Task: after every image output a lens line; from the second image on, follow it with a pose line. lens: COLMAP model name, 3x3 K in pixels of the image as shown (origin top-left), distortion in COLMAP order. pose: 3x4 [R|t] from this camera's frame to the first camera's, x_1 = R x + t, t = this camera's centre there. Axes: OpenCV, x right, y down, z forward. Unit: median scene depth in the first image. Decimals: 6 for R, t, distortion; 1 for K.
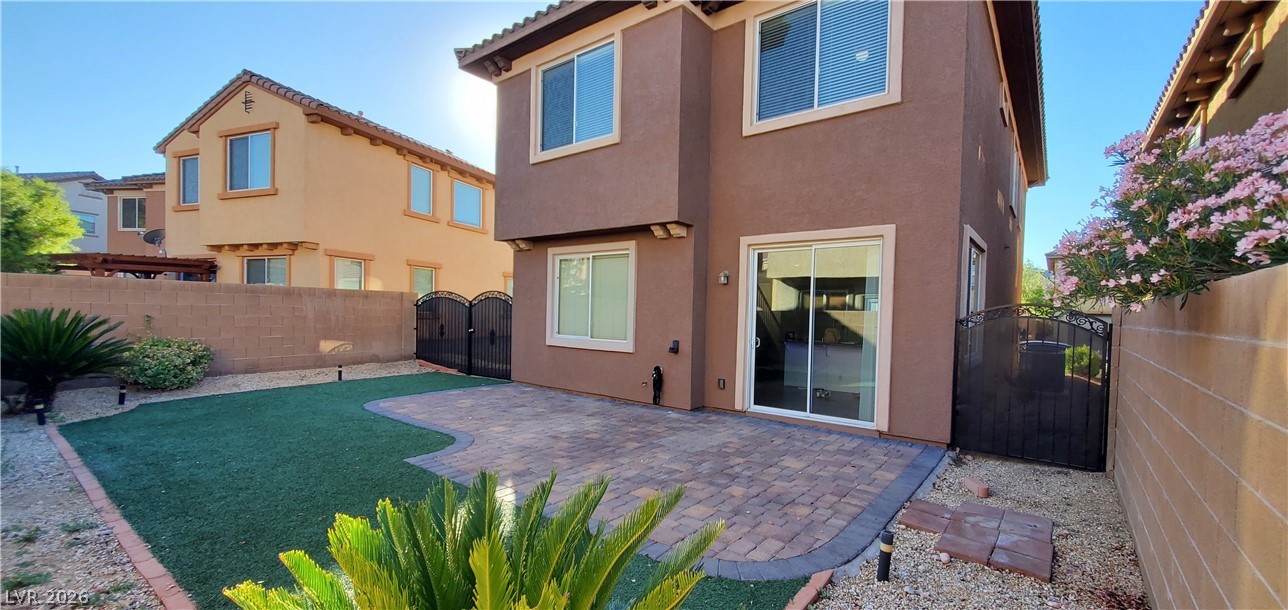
lens RADIAL K [[513.7, 0, 644.0], [0, 513.7, 312.4], [0, 0, 1]] dist [0.001110, -0.000078]
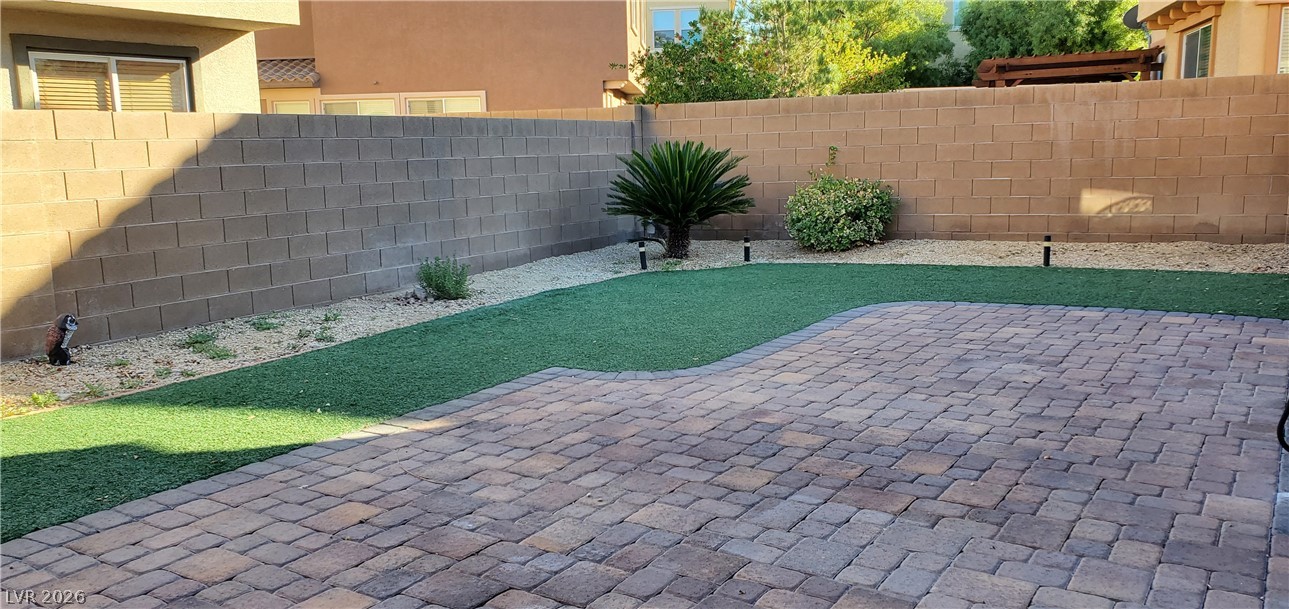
lens RADIAL K [[1003.8, 0, 643.9], [0, 1003.8, 306.1], [0, 0, 1]] dist [0.053281, 0.001716]
pose [[0.094600, 0.133408, -0.986536, 0.400651], [0.024247, 0.990377, 0.136253, 0.025511], [0.995220, -0.036810, 0.090455, 0.538409]]
